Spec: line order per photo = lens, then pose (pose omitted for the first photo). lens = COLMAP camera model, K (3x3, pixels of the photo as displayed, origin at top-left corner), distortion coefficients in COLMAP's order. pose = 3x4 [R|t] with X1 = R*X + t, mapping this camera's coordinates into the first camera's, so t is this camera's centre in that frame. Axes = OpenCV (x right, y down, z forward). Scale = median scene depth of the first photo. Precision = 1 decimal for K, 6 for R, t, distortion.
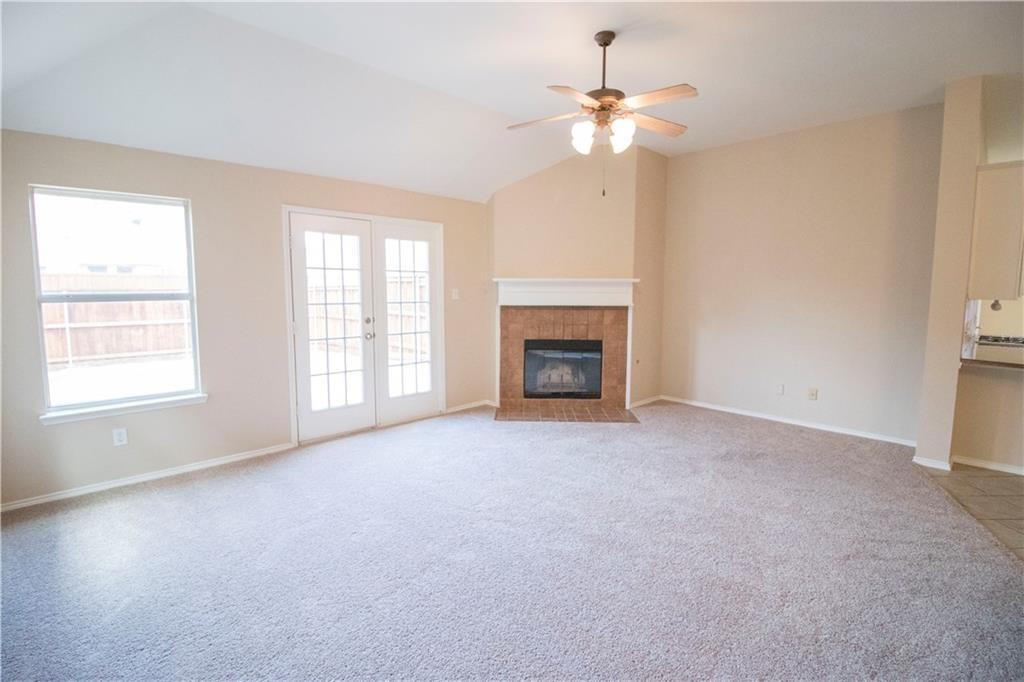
lens RADIAL K [[469.1, 0, 520.0], [0, 469.1, 336.3], [0, 0, 1]] dist [-0.008830, -0.005752]
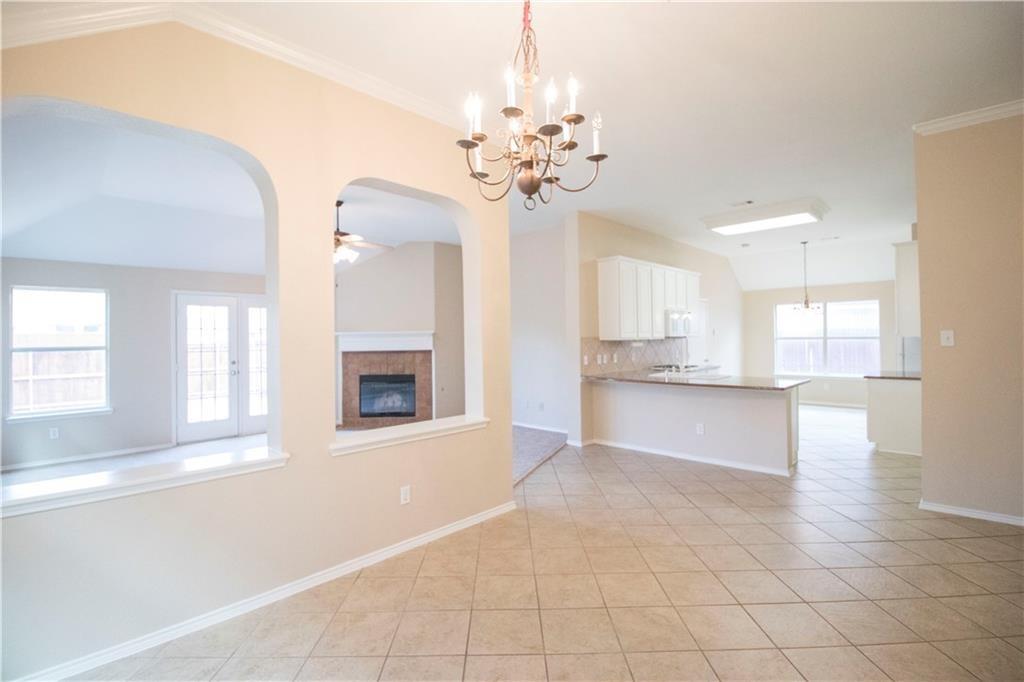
lens RADIAL K [[469.1, 0, 514.9], [0, 469.1, 337.6], [0, 0, 1]] dist [-0.008830, -0.005752]
pose [[0.999328, -0.019419, 0.031081, 0.437147], [0.022571, 0.994270, -0.104492, 0.052434], [-0.028874, 0.105124, 0.994040, -0.427525]]
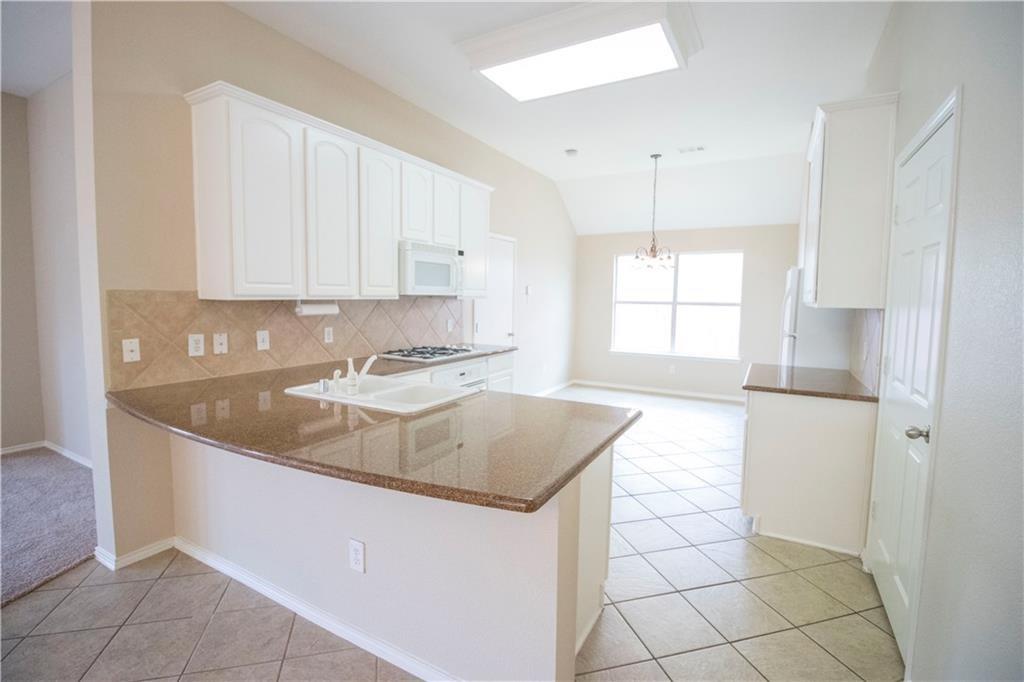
lens RADIAL K [[469.1, 0, 505.8], [0, 469.1, 342.3], [0, 0, 1]] dist [-0.008830, -0.005752]
pose [[0.960506, -0.020098, 0.277531, 0.854422], [0.020116, 0.999794, 0.002782, -0.008481], [-0.277530, 0.002911, 0.960713, 0.174782]]
